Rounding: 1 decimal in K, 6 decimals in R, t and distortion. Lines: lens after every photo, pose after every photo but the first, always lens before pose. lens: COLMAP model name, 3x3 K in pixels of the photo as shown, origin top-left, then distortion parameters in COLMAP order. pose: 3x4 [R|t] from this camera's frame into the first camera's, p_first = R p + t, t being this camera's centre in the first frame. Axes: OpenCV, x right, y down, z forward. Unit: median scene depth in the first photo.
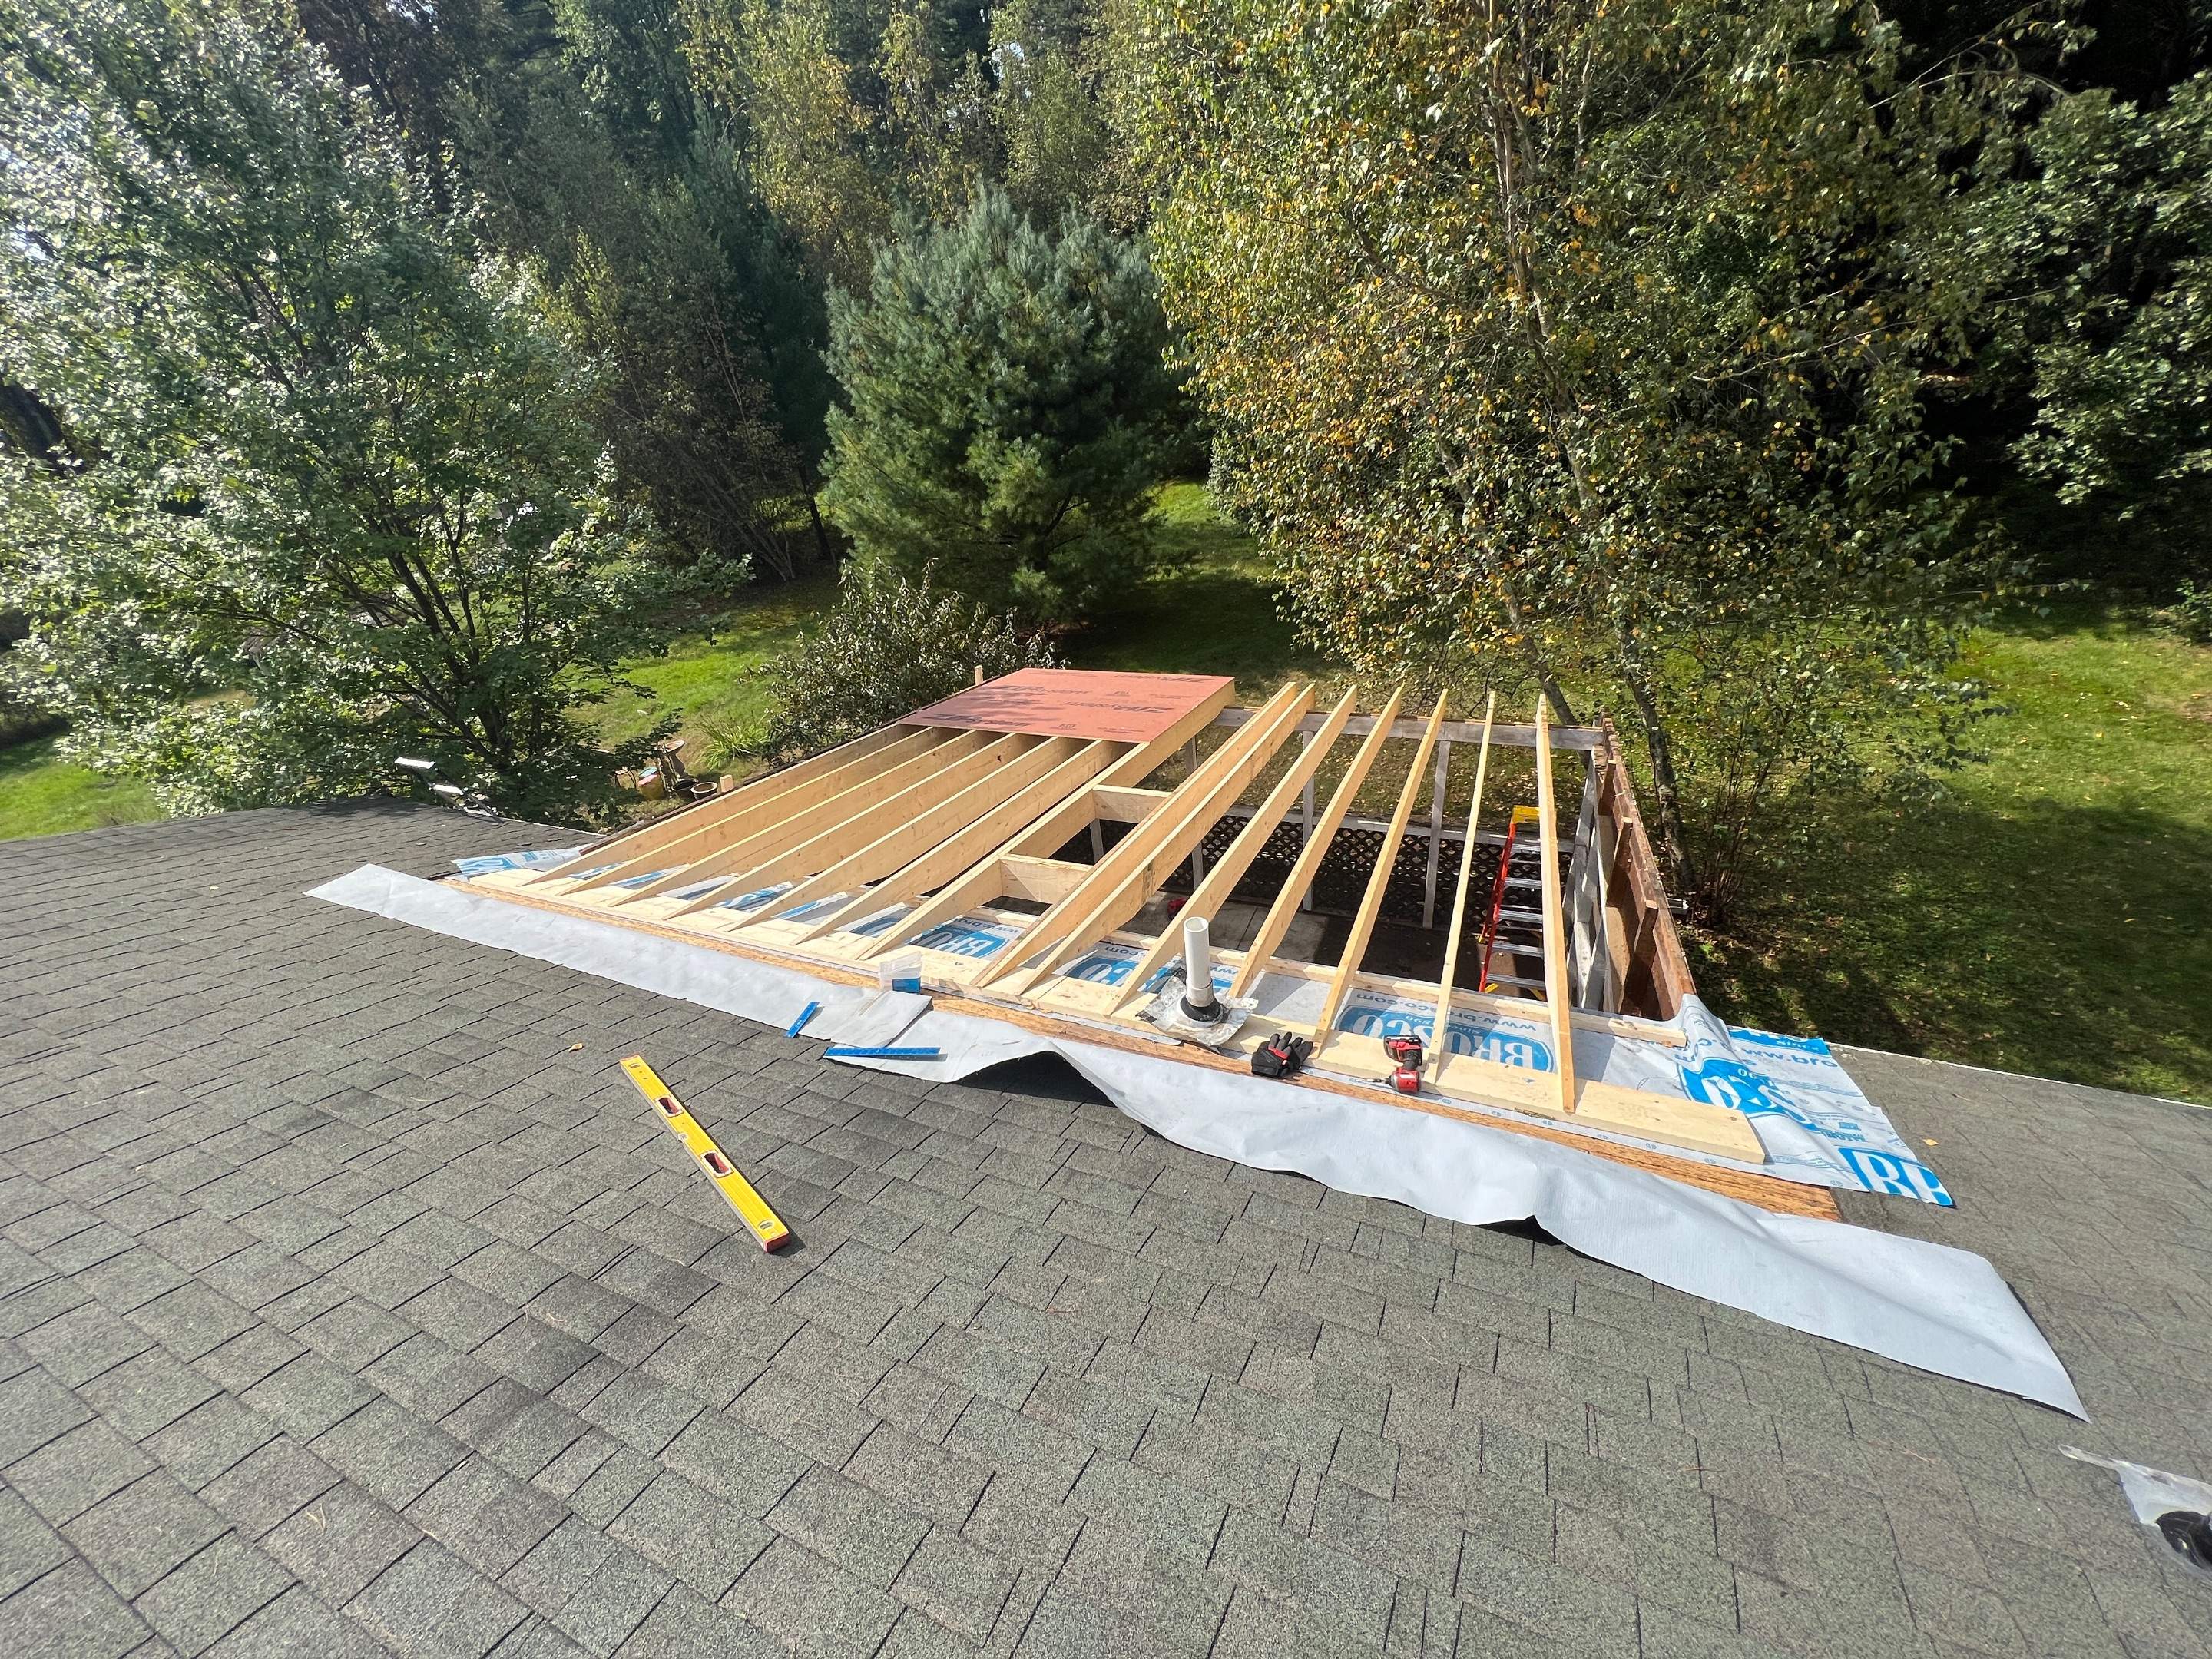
lens RADIAL K [[883.5, 0, 1101.7], [0, 883.5, 824.2], [0, 0, 1]] dist [-0.001809, 0.000538]
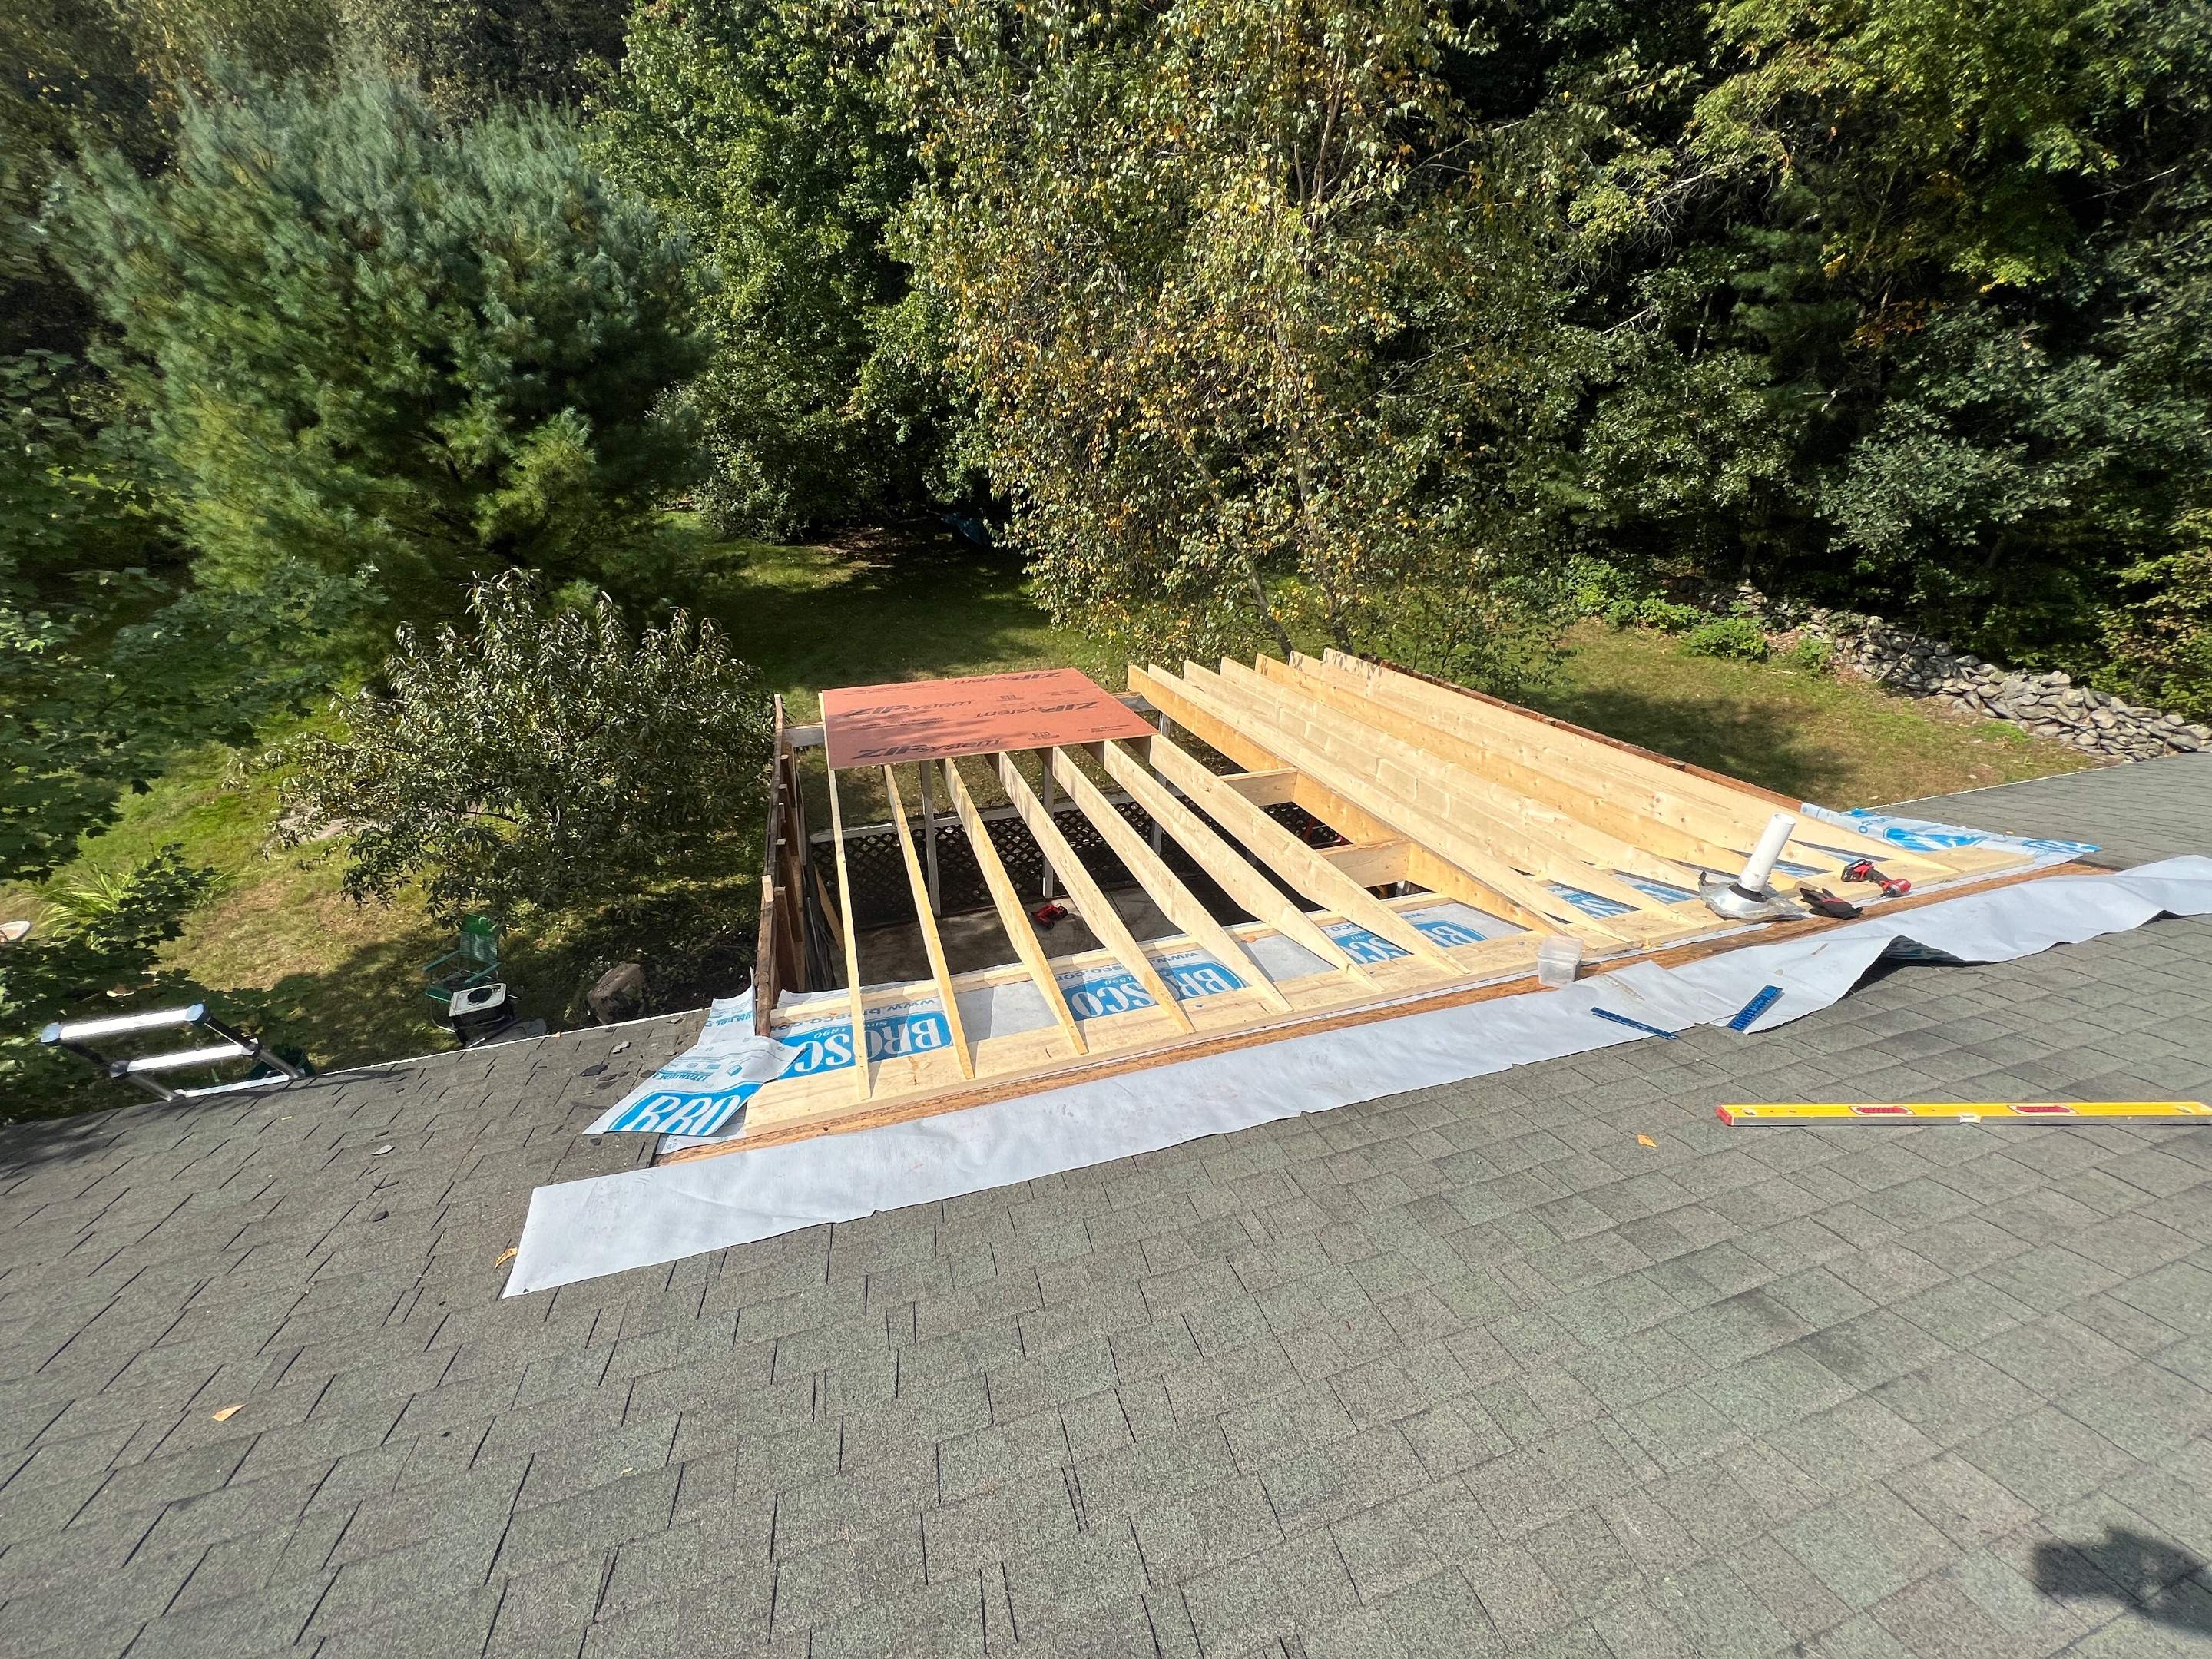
lens RADIAL K [[883.5, 0, 1101.7], [0, 883.5, 824.2], [0, 0, 1]] dist [-0.001809, 0.000538]
pose [[0.752627, -0.224067, 0.619149, -0.419398], [0.228318, 0.970787, 0.073784, -0.056154], [-0.617595, 0.085831, 0.781799, 0.203415]]
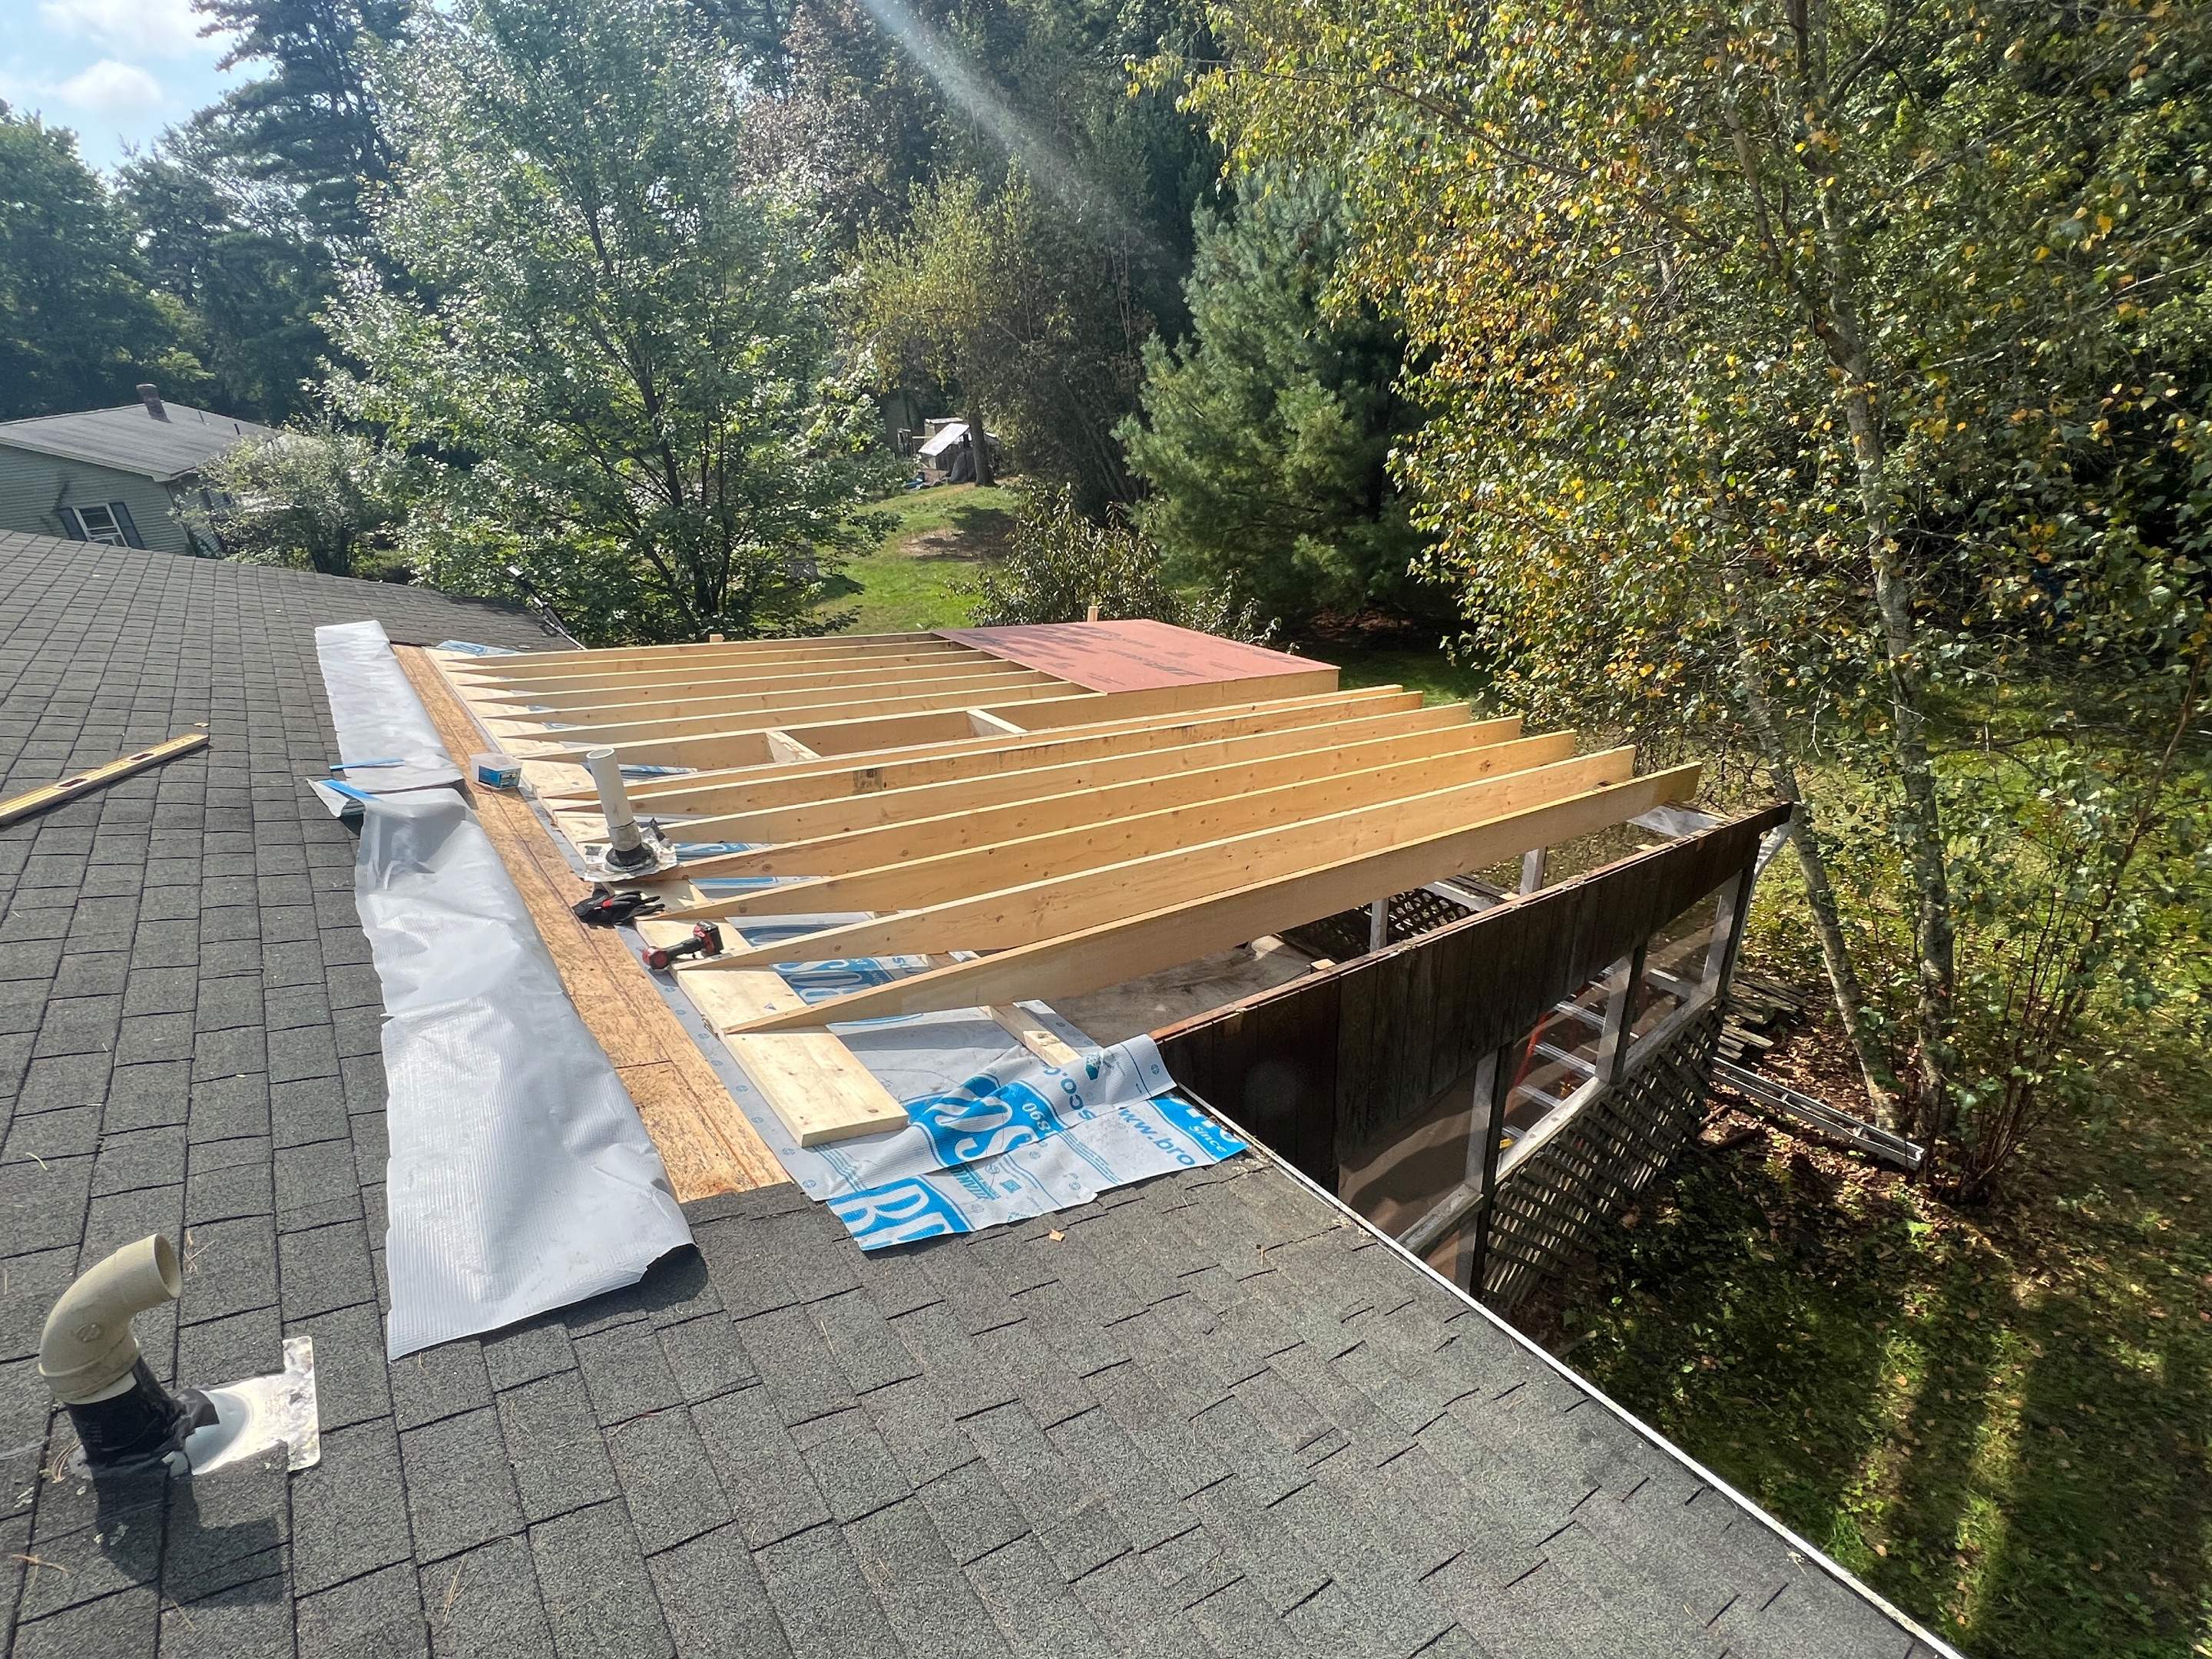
lens RADIAL K [[1040.0, 0, 1097.8], [0, 1040.0, 824.9], [0, 0, 1]] dist [-0.001416, -0.000030]
pose [[0.875280, 0.258449, -0.408766, 0.336190], [-0.271622, 0.962035, 0.026645, 0.003714], [0.400134, 0.087708, 0.912250, 0.062530]]
